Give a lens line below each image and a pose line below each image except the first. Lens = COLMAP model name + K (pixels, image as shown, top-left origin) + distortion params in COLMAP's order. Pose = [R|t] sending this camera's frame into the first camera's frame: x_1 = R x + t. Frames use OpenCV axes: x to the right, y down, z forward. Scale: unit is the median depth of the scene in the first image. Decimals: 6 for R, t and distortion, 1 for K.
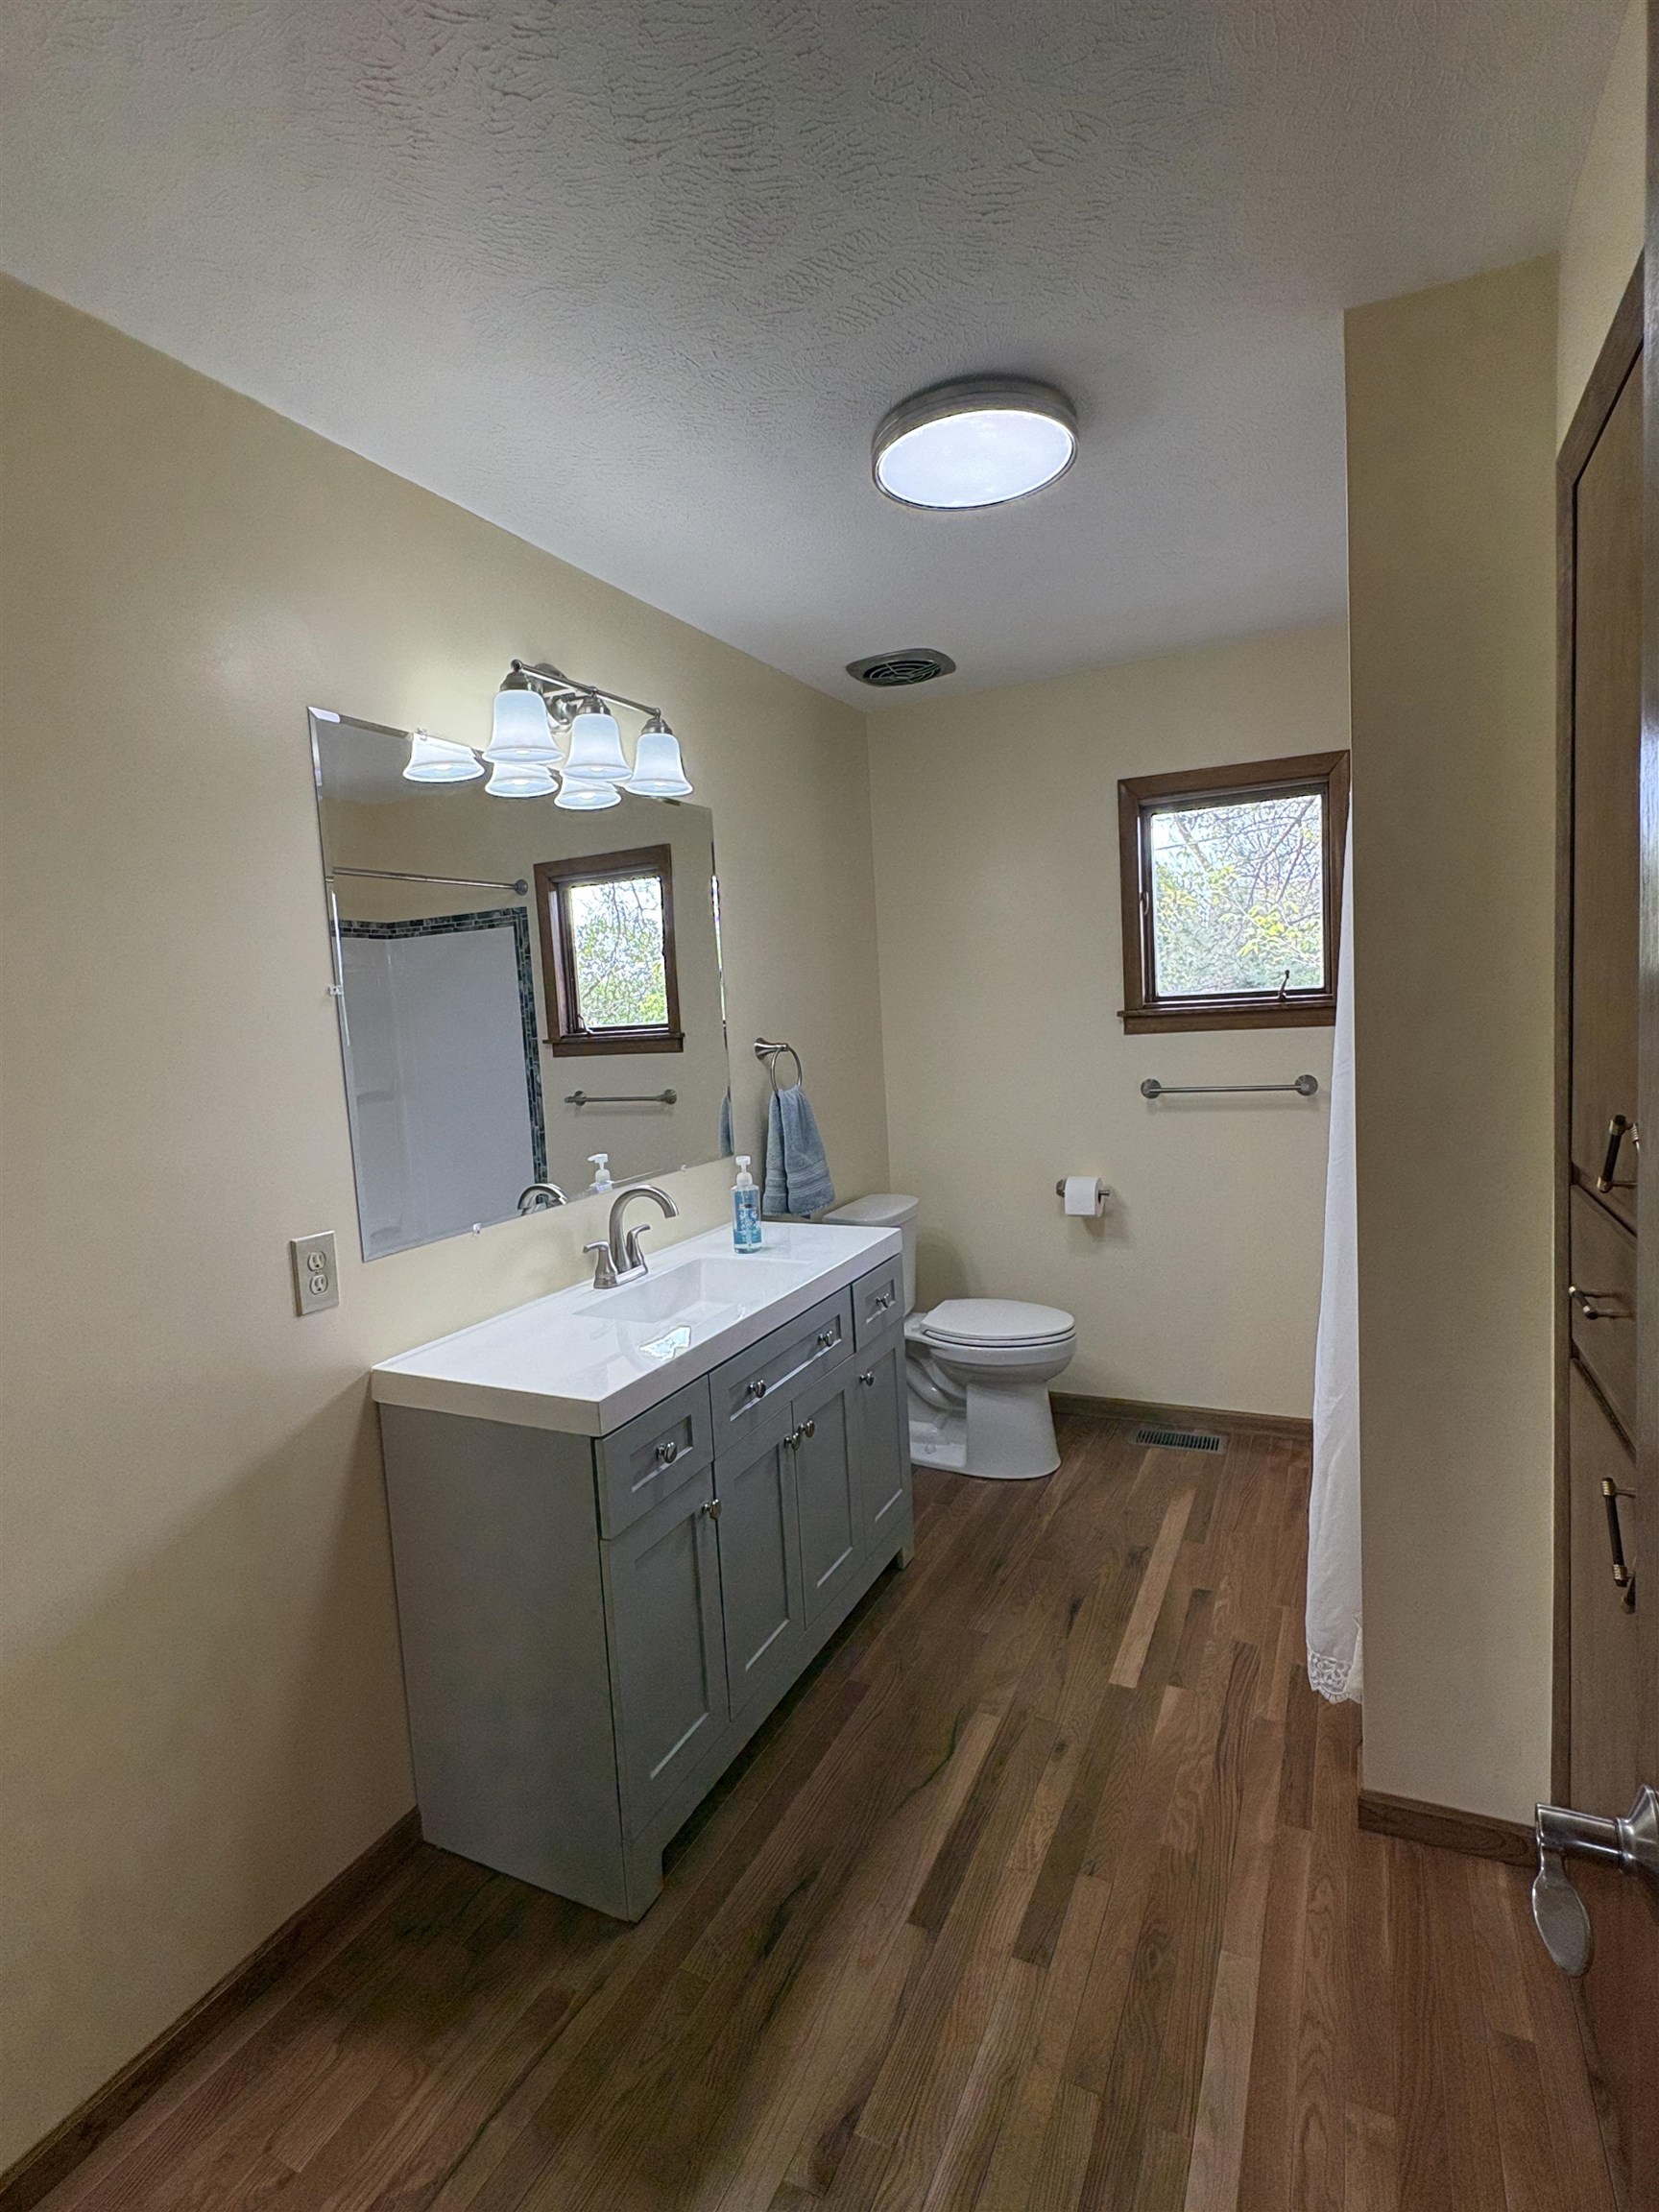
lens RADIAL K [[1087.4, 0, 831.6], [0, 1087.4, 1105.2], [0, 0, 1]] dist [0.009557, -0.000179]
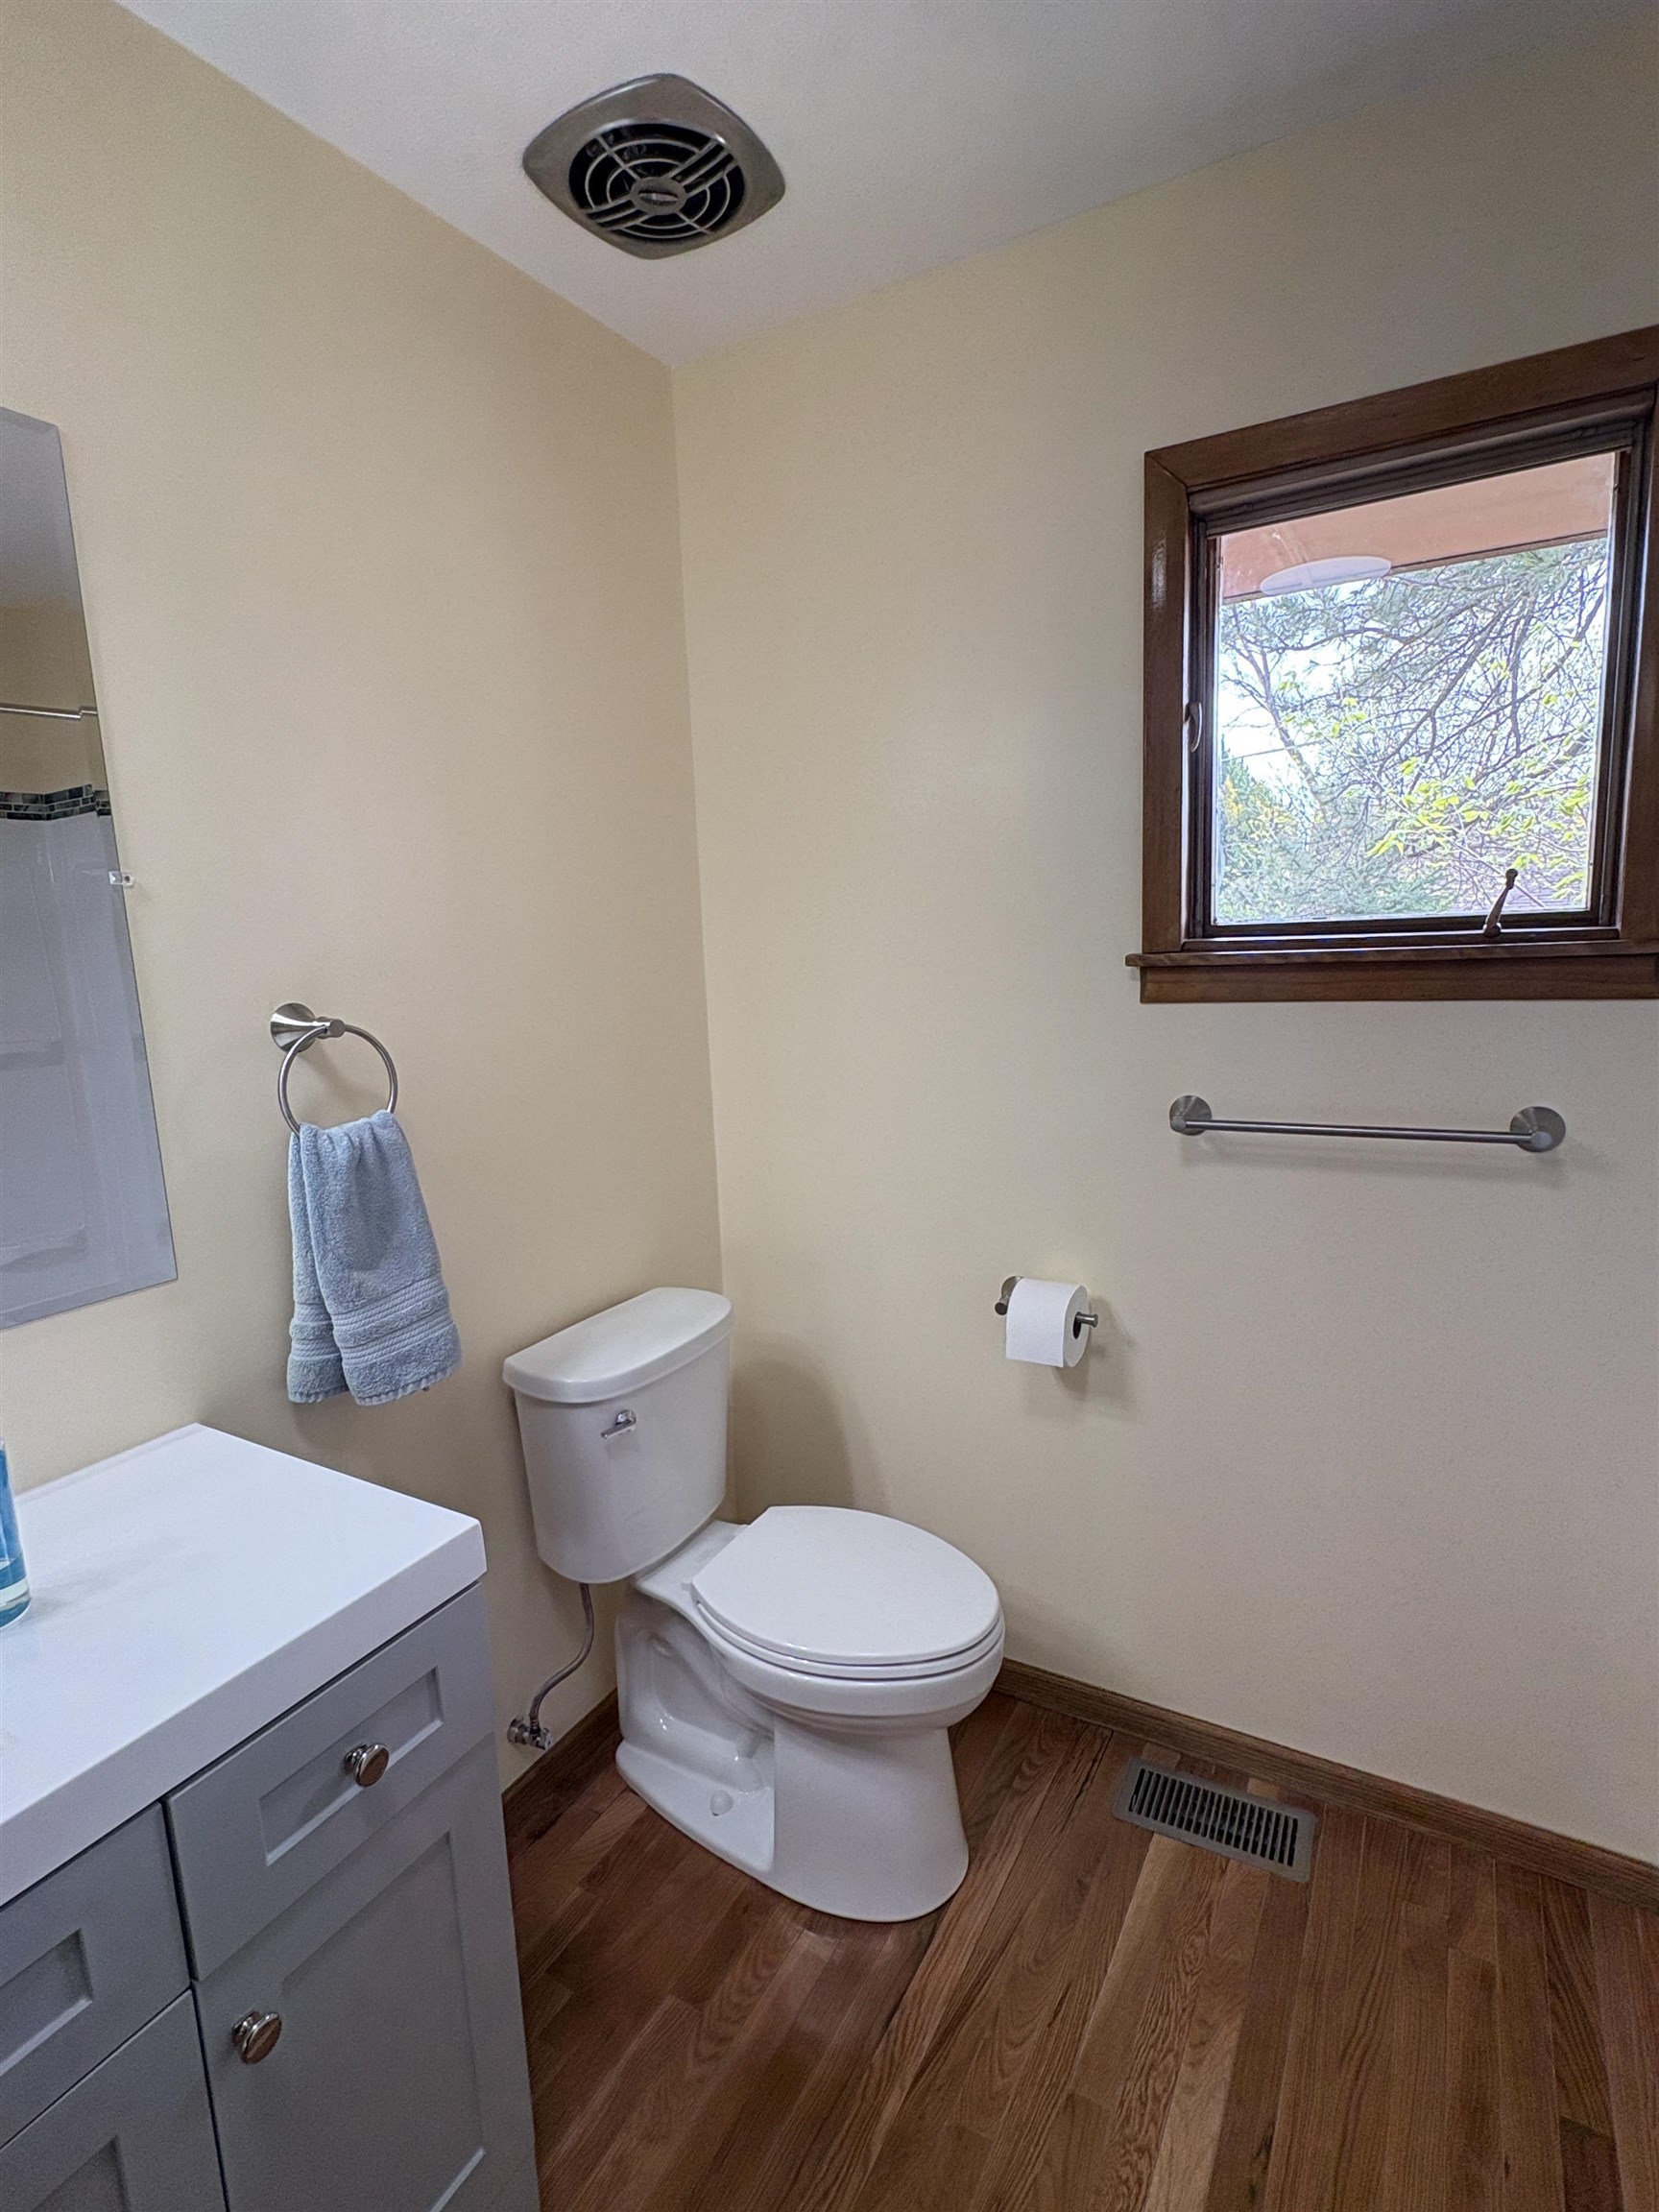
lens RADIAL K [[1087.4, 0, 831.7], [0, 1087.4, 1106.1], [0, 0, 1]] dist [0.009557, -0.000179]
pose [[0.997265, 0.027492, -0.068598, 0.166180], [-0.022800, 0.997406, 0.068271, -0.049147], [0.070297, -0.066521, 0.995306, 0.501944]]
